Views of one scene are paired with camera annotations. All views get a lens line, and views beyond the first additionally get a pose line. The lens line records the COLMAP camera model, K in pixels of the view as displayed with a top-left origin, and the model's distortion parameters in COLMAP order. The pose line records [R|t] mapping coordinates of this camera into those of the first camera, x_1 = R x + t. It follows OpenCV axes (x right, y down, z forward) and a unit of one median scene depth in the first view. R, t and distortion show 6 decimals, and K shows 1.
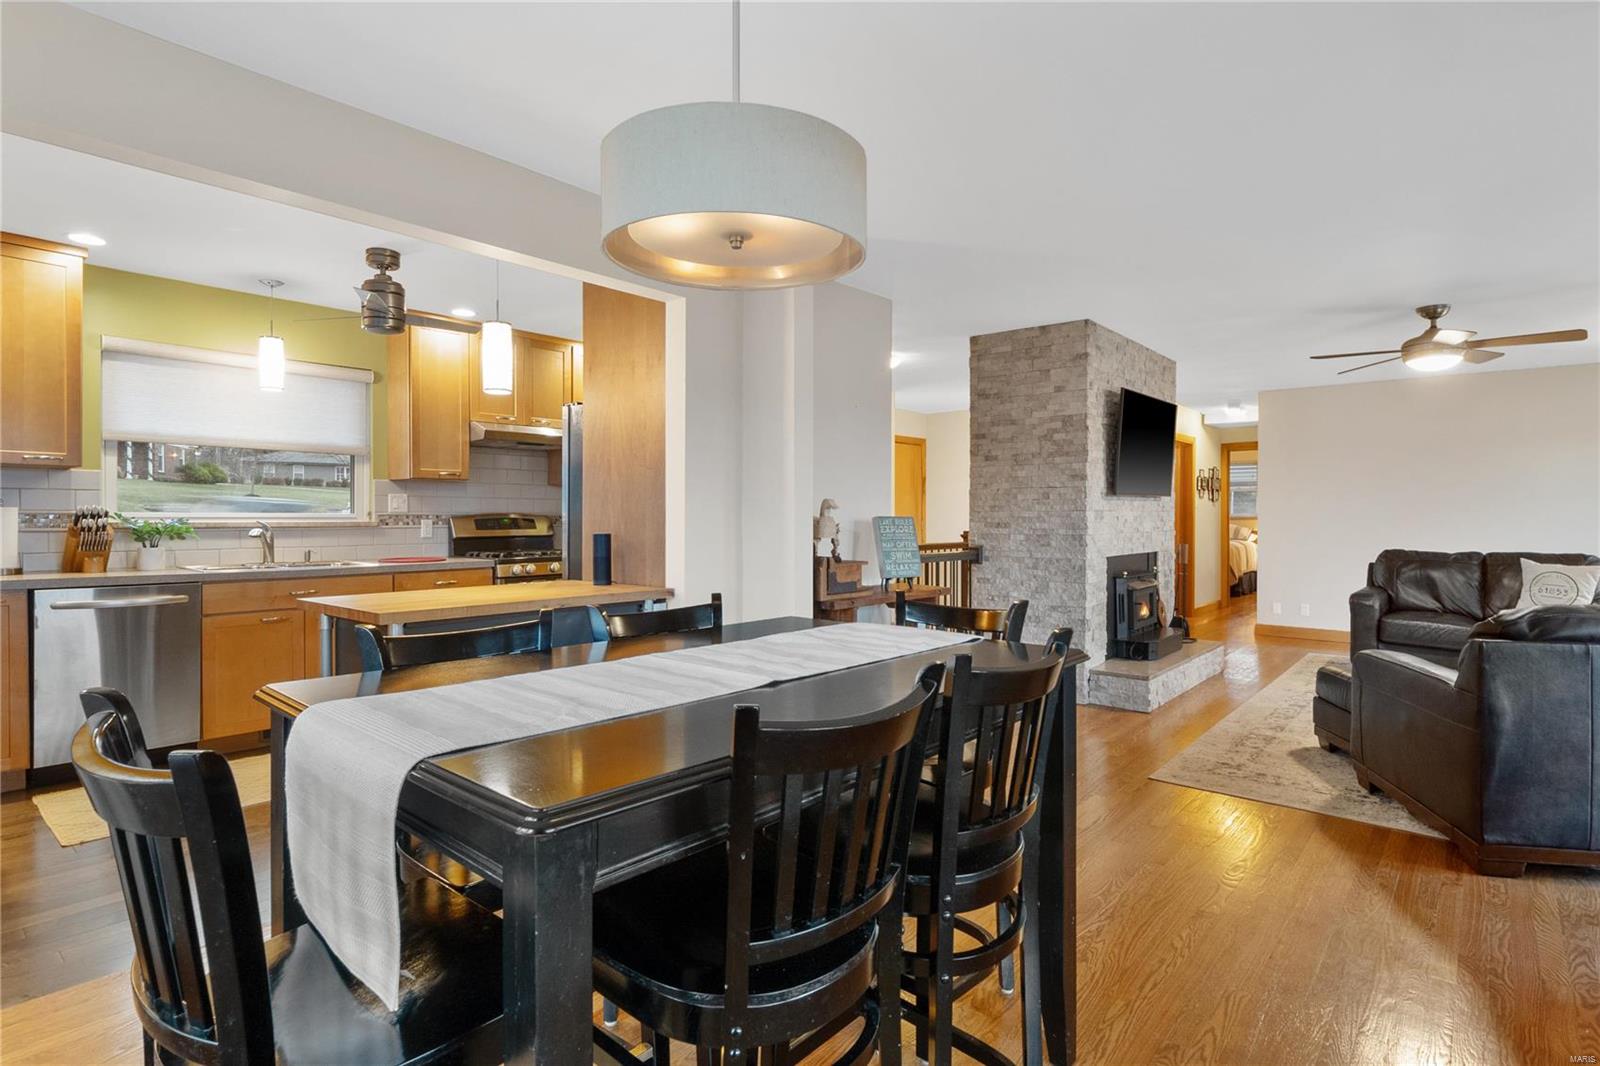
lens RADIAL K [[807.2, 0, 790.8], [0, 807.2, 529.3], [0, 0, 1]] dist [-0.000579, -0.000460]
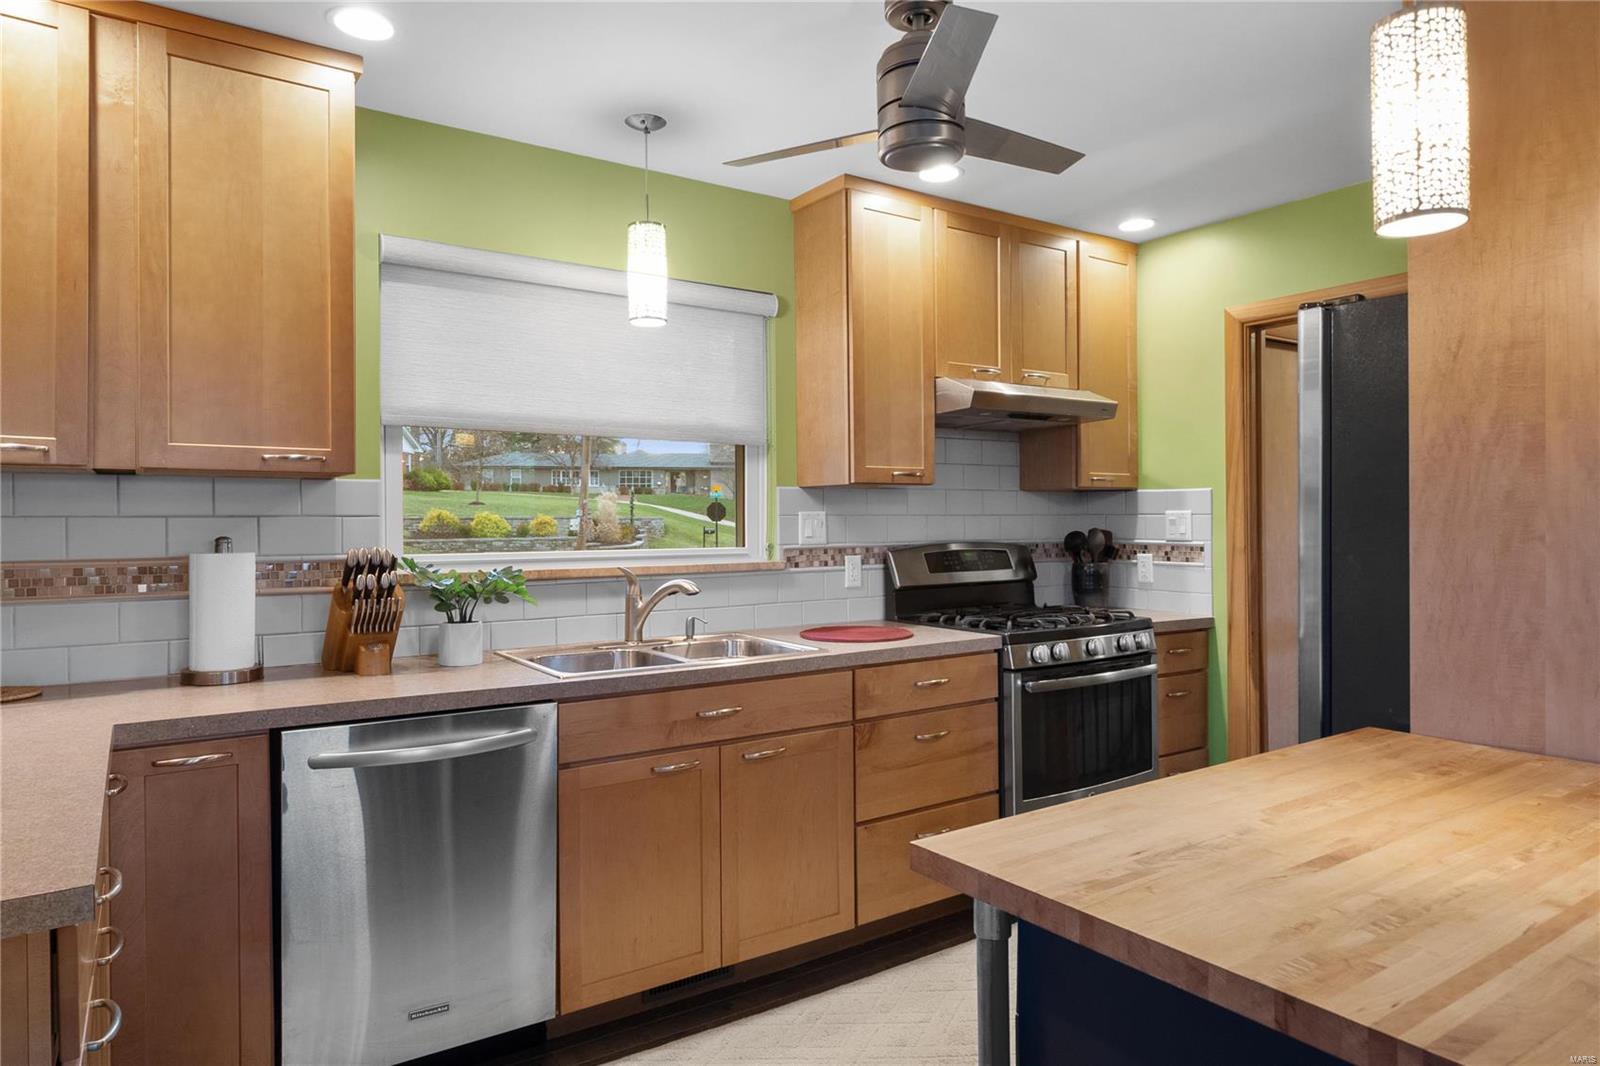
lens RADIAL K [[919.4, 0, 761.2], [0, 919.4, 532.0], [0, 0, 1]] dist [0.004676, -0.002445]
pose [[0.963183, -0.003742, -0.268821, -0.432474], [0.003386, 0.999993, -0.001788, -0.035203], [0.268826, 0.000812, 0.963188, 0.460995]]
